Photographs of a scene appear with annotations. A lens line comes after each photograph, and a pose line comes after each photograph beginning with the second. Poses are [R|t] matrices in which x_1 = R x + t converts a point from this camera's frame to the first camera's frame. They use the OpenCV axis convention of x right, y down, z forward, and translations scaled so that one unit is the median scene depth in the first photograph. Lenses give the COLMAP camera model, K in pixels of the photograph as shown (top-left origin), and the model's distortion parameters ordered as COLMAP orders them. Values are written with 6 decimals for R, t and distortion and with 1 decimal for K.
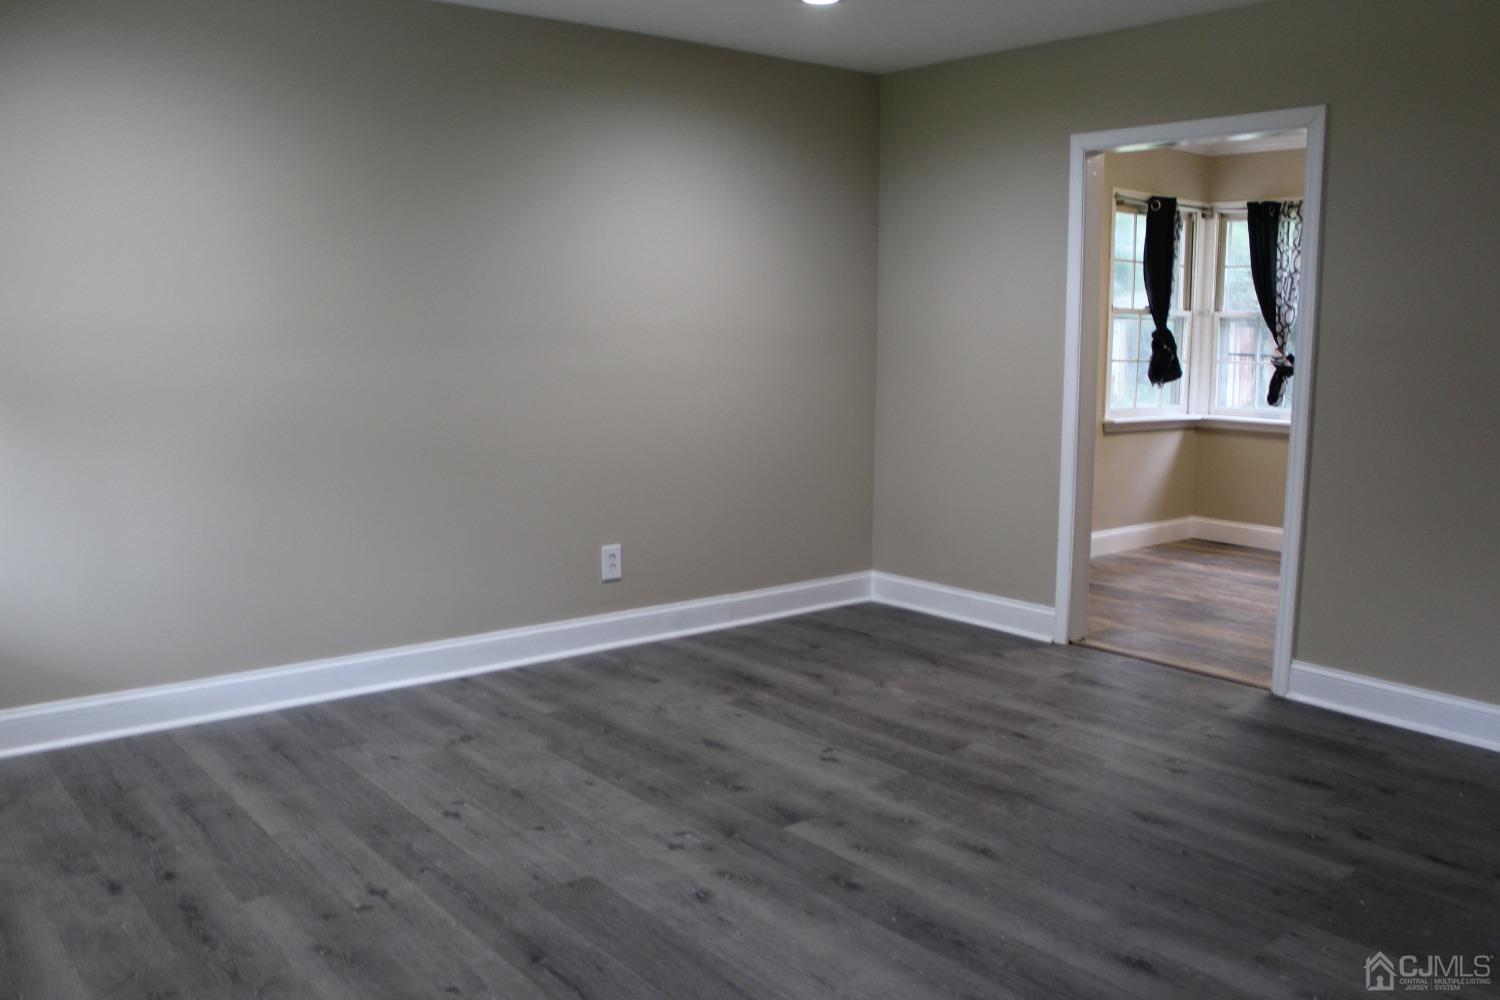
lens RADIAL K [[1259.8, 0, 749.0], [0, 1259.8, 502.3], [0, 0, 1]] dist [-0.163358, 0.127778]
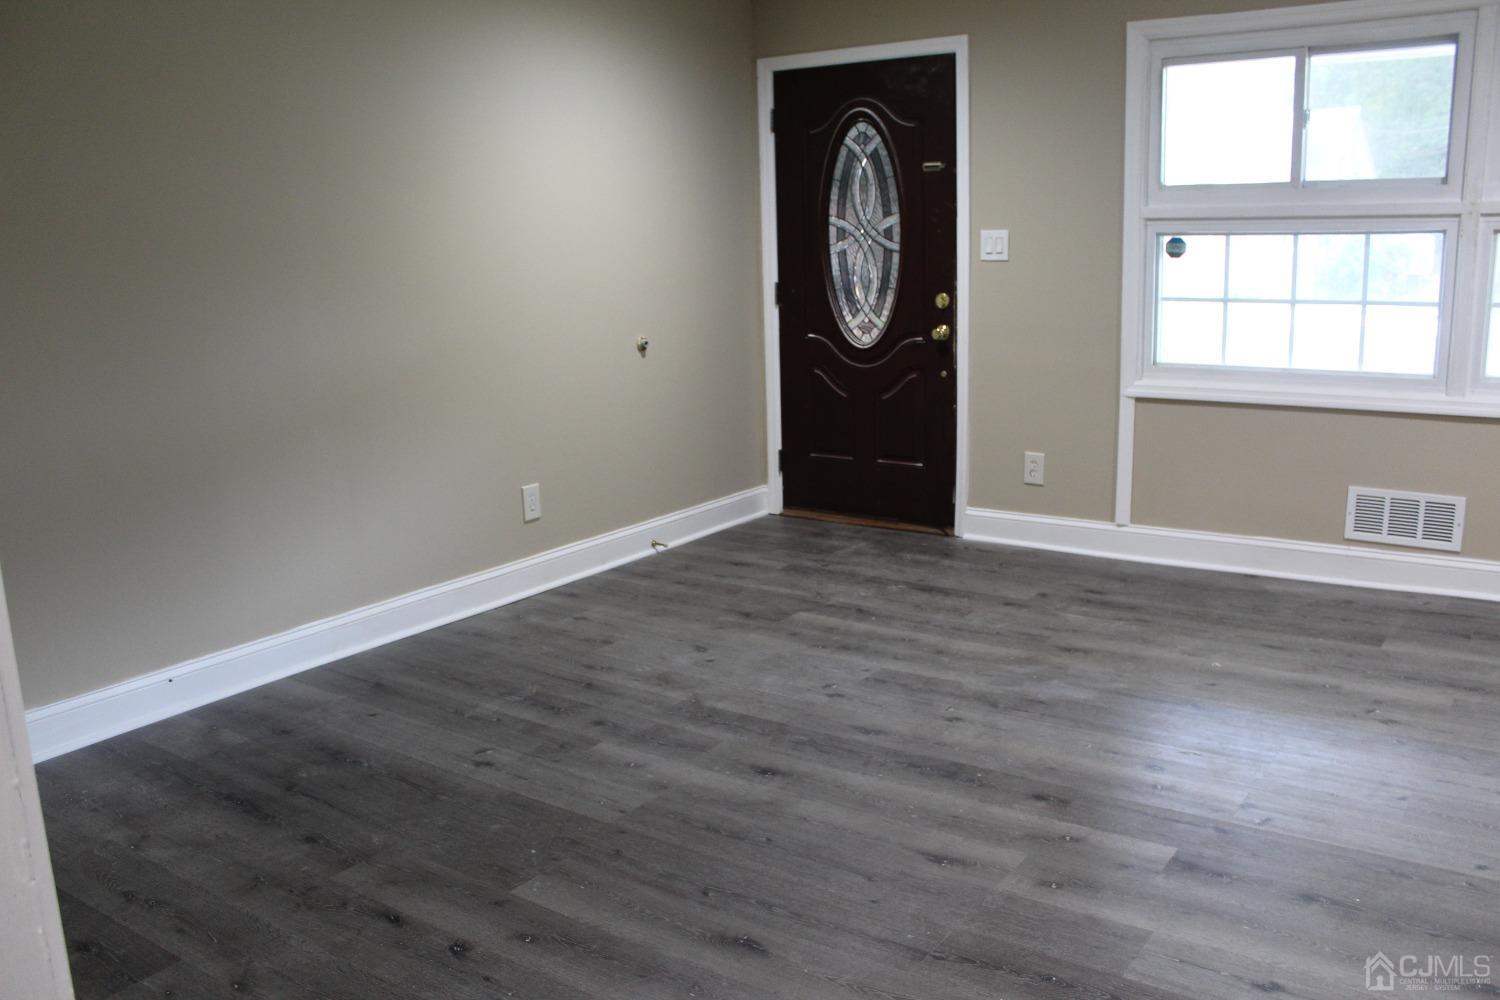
lens RADIAL K [[1259.8, 0, 742.8], [0, 1259.8, 498.8], [0, 0, 1]] dist [-0.163358, 0.127778]
pose [[-0.965787, 0.073079, -0.248828, 0.565091], [-0.014957, 0.942183, 0.334766, -0.260102], [0.258906, 0.327034, -0.908854, 1.822351]]
